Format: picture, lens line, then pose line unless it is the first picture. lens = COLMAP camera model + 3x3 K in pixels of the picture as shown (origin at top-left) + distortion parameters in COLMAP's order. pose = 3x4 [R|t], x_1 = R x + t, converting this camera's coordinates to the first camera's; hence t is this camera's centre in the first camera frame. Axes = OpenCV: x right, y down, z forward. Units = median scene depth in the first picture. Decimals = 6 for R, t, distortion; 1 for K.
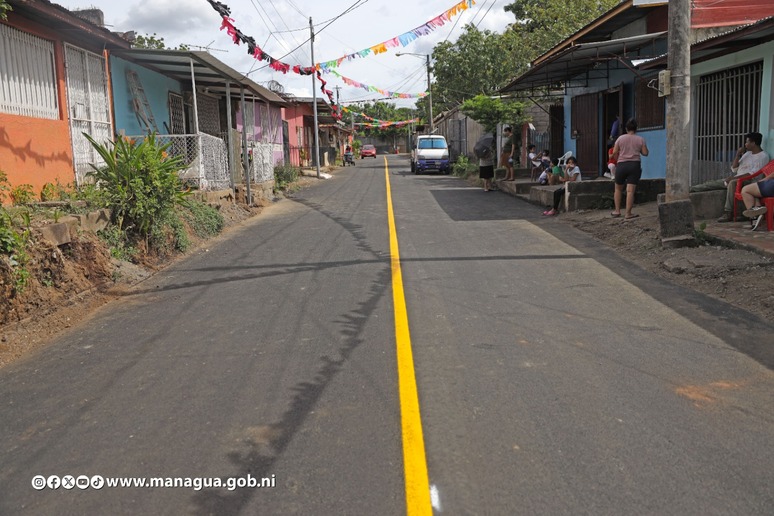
lens RADIAL K [[654.3, 0, 387.0], [0, 654.3, 258.0], [0, 0, 1]] dist [-0.043342, 0.000358]
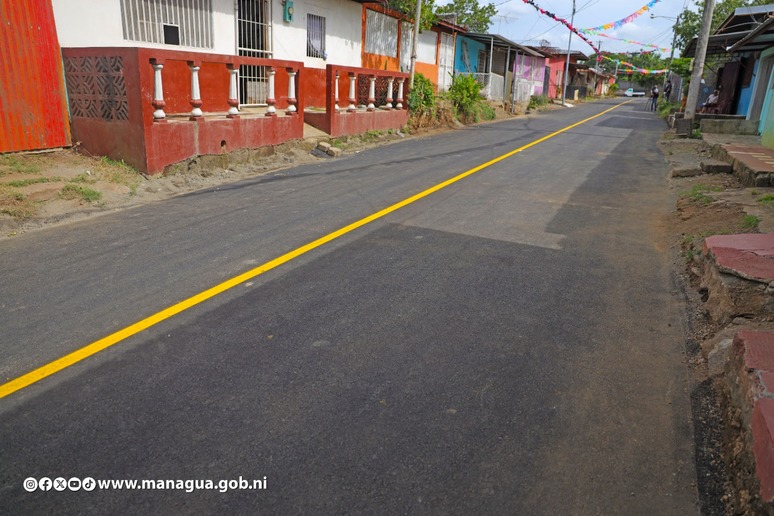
lens RADIAL K [[531.3, 0, 387.0], [0, 531.3, 258.0], [0, 0, 1]] dist [-0.104167, 0.087675]
pose [[0.892151, 0.195558, -0.407215, 0.082828], [-0.129683, 0.974370, 0.183806, 0.046920], [0.432723, -0.111174, 0.894646, -0.275873]]
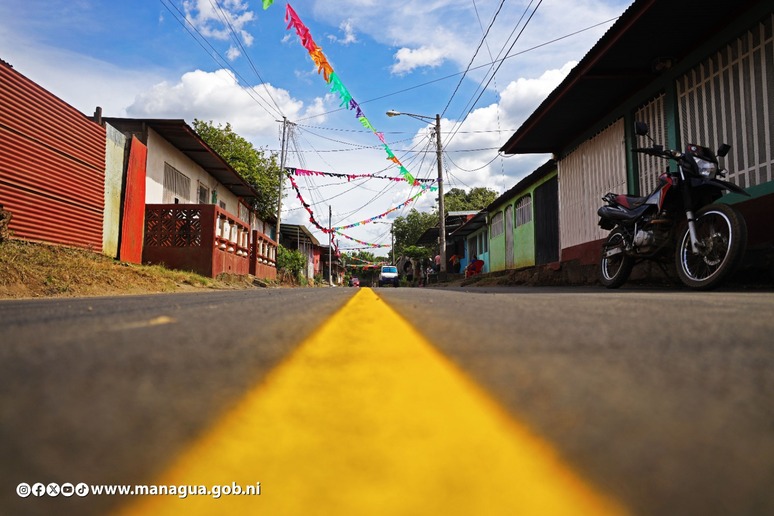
lens RADIAL K [[531.3, 0, 387.0], [0, 531.3, 258.0], [0, 0, 1]] dist [-0.104167, 0.087675]
pose [[0.998892, 0.032093, 0.034421, 0.006558], [-0.023481, 0.973736, -0.226465, 0.127957], [-0.040785, 0.225406, 0.973411, -0.466756]]
